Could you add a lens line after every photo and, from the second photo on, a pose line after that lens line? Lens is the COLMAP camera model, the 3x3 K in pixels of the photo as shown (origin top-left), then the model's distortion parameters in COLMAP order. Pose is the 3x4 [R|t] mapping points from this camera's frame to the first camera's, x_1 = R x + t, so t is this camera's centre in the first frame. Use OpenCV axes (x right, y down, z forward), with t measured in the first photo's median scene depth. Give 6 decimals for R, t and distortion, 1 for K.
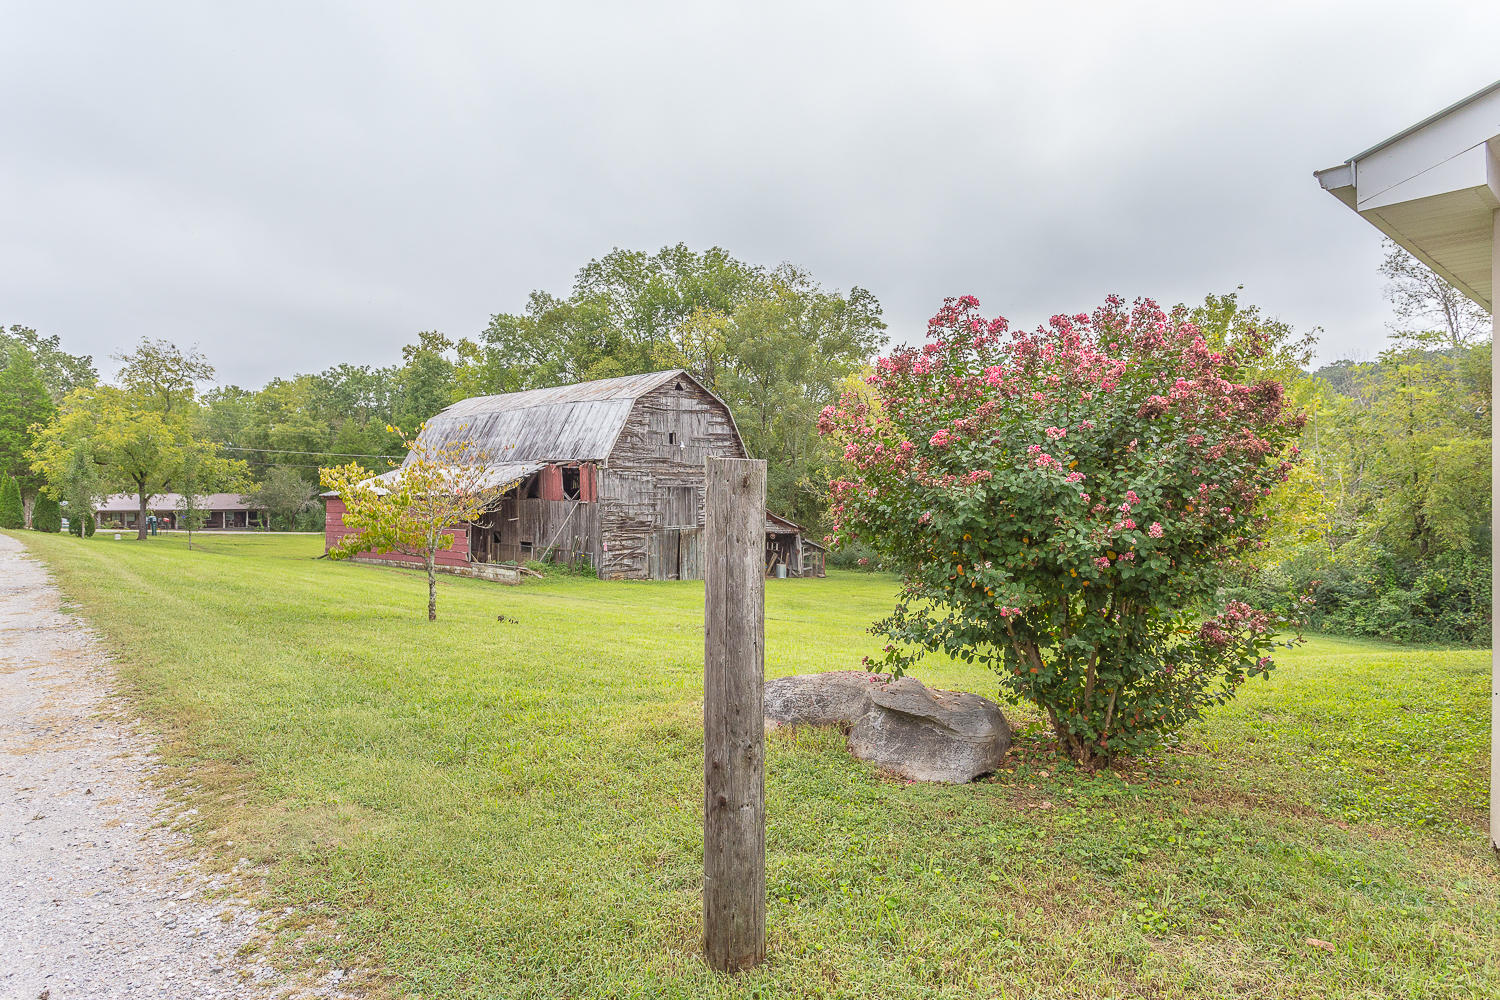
lens RADIAL K [[912.9, 0, 750.6], [0, 912.9, 499.6], [0, 0, 1]] dist [-0.000317, -0.000003]
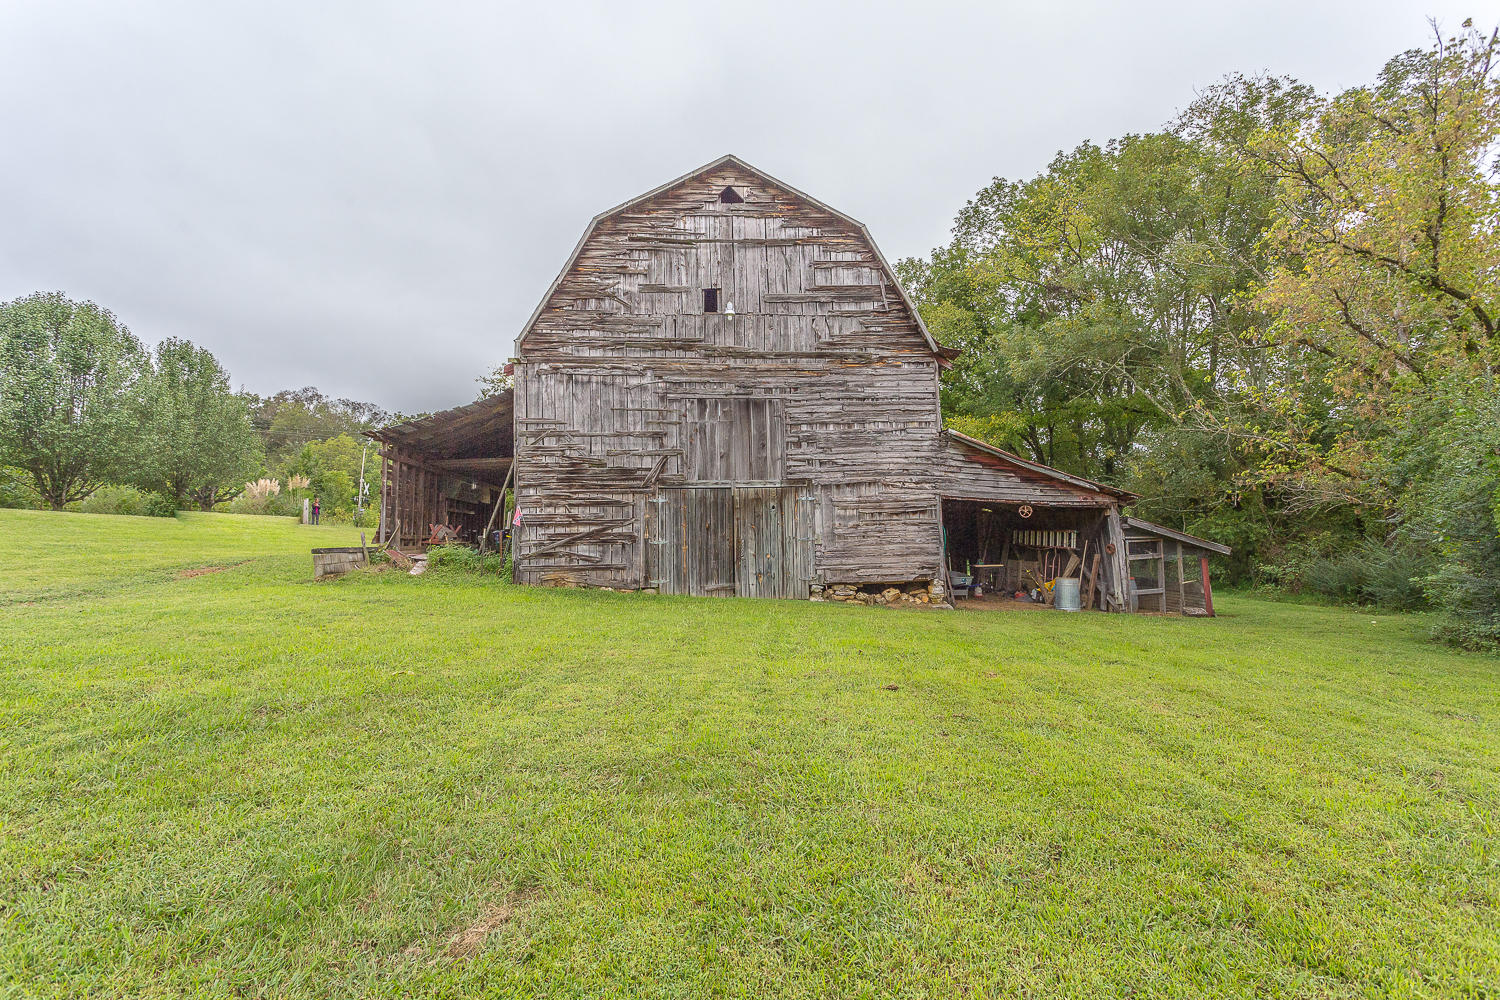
lens RADIAL K [[725.1, 0, 749.5], [0, 725.1, 500.1], [0, 0, 1]] dist [0.006227, 0.000849]
pose [[0.735742, -0.047205, -0.675615, 0.182274], [0.005819, 0.997972, -0.063391, 0.062868], [0.677237, 0.042708, 0.734525, 0.732950]]
